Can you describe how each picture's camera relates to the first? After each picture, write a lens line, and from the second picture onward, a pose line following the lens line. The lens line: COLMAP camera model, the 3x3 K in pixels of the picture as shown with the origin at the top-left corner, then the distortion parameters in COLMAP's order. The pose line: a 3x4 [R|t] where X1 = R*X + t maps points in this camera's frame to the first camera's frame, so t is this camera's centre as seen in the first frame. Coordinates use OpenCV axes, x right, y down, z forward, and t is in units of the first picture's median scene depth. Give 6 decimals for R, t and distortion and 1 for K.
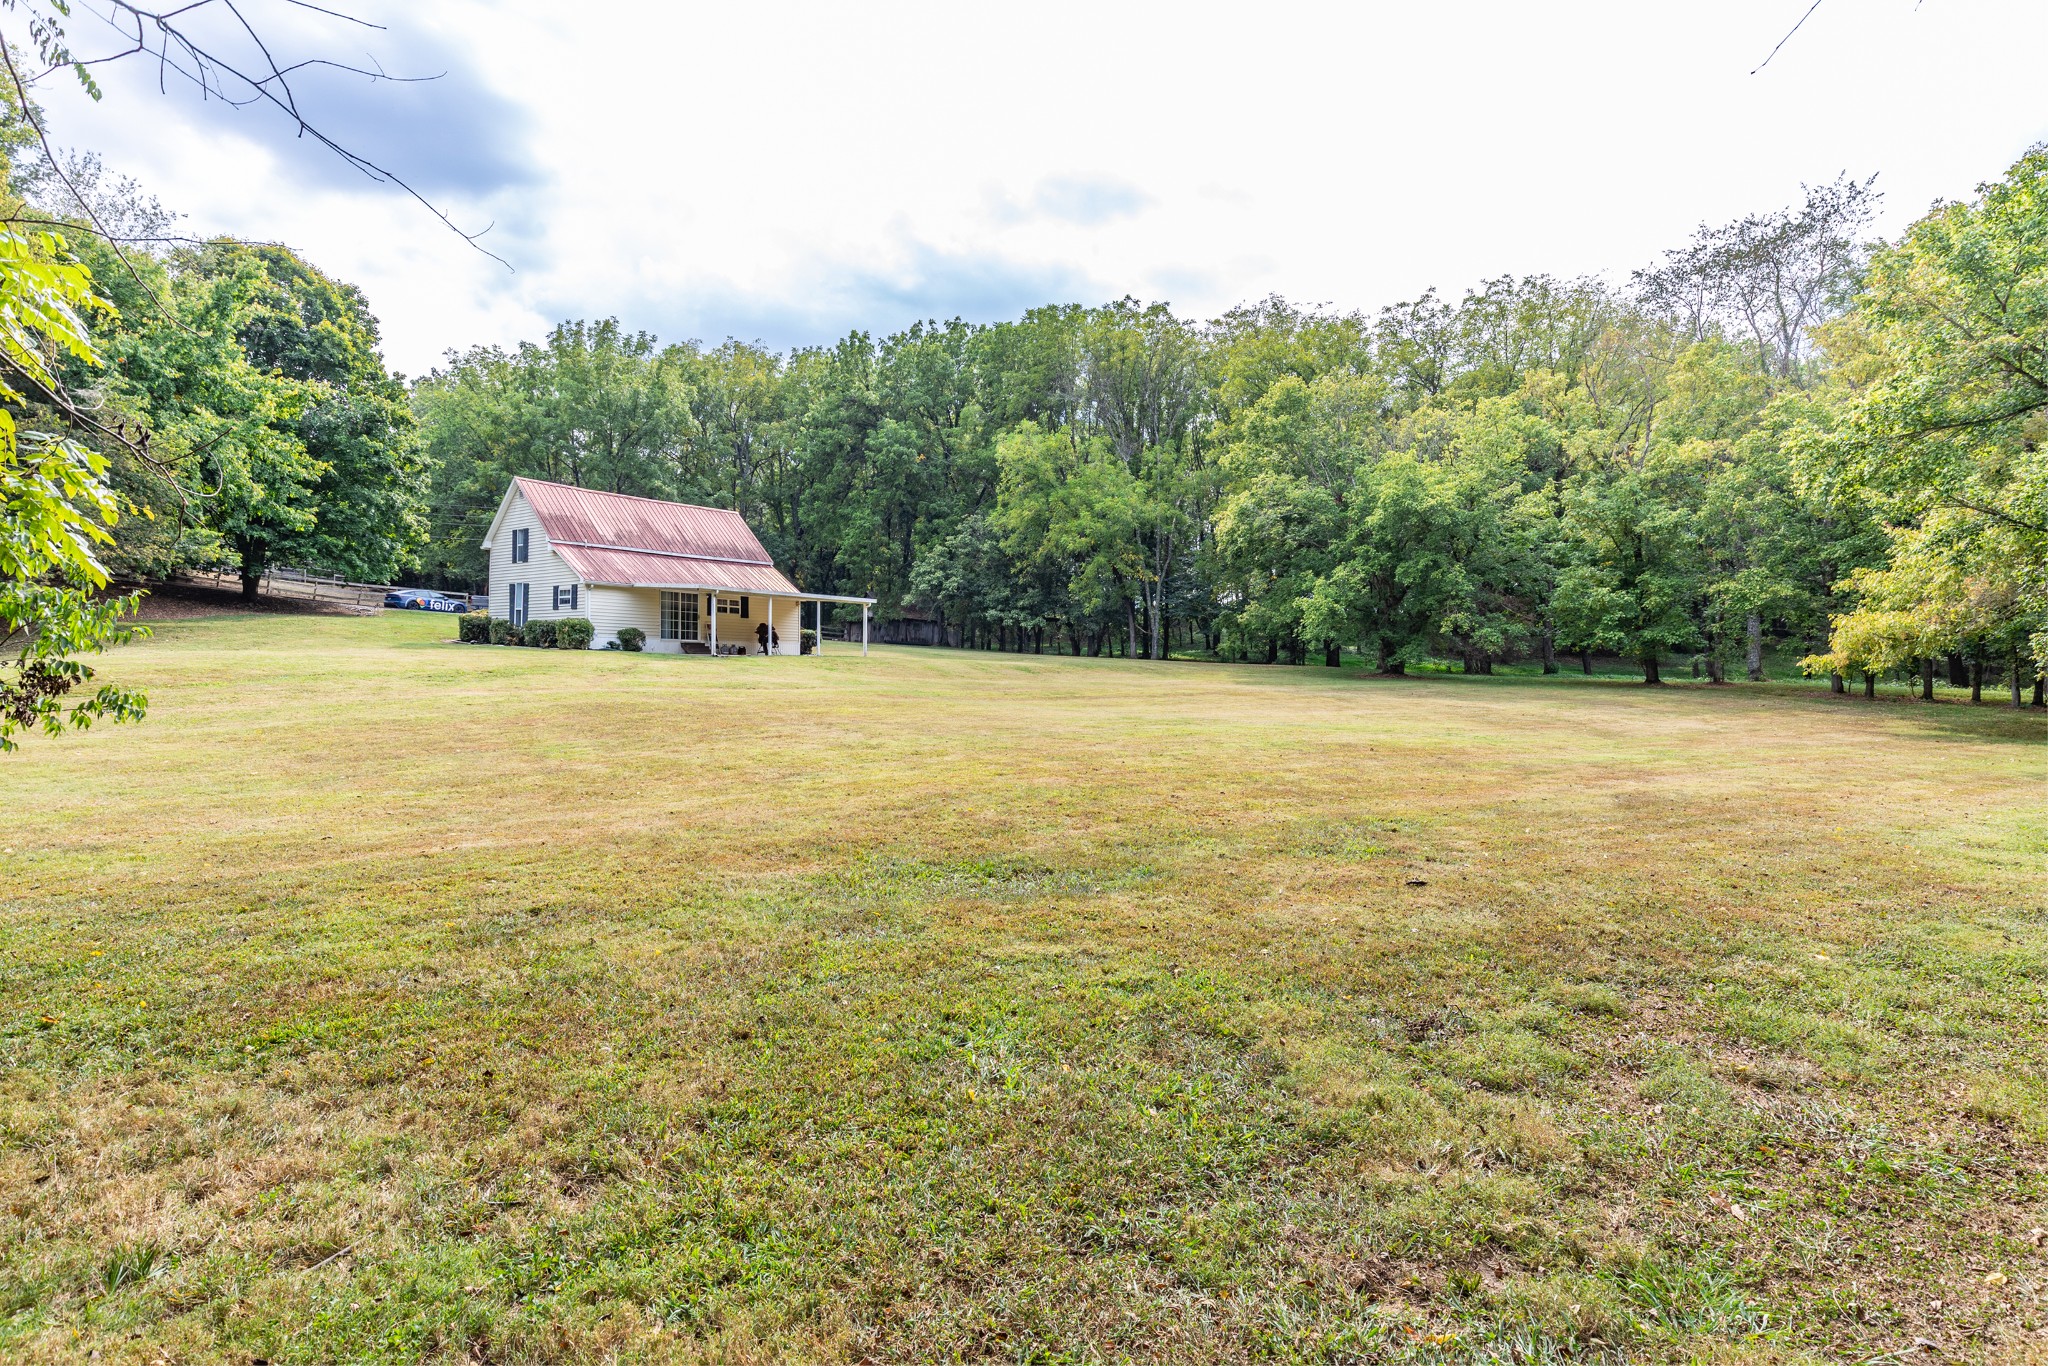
lens RADIAL K [[1195.2, 0, 1025.0], [0, 1195.2, 674.8], [0, 0, 1]] dist [0.001675, -0.001372]
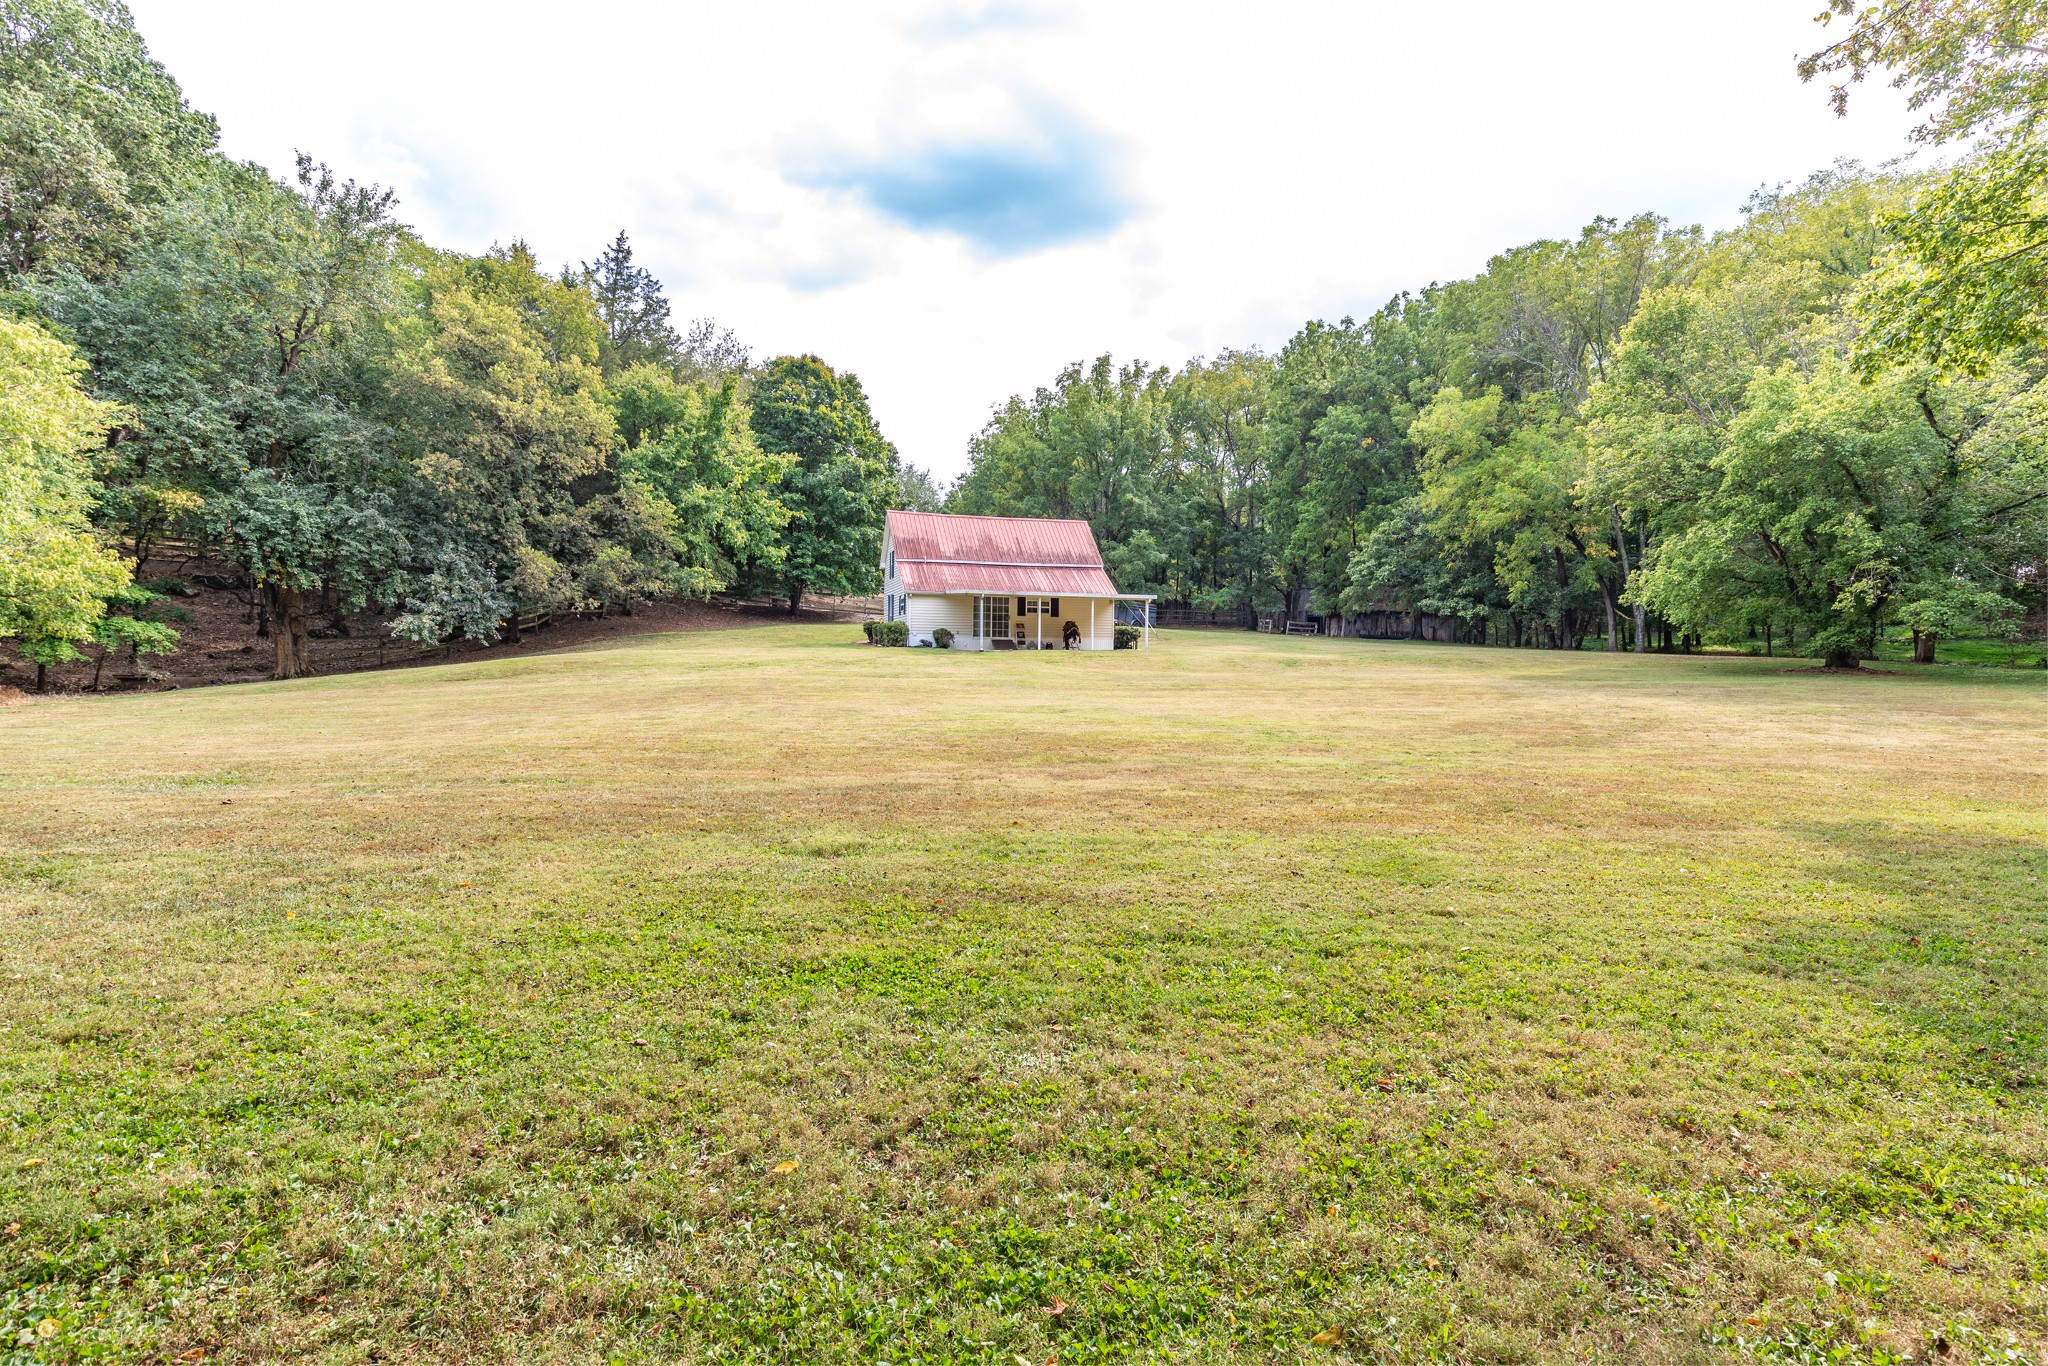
lens RADIAL K [[1195.2, 0, 1033.3], [0, 1195.2, 691.4], [0, 0, 1]] dist [0.001675, -0.001372]
pose [[0.747160, 0.011306, -0.664548, 0.463266], [-0.001747, 0.999885, 0.015048, 0.004876], [0.664642, -0.010083, 0.747094, 0.140926]]
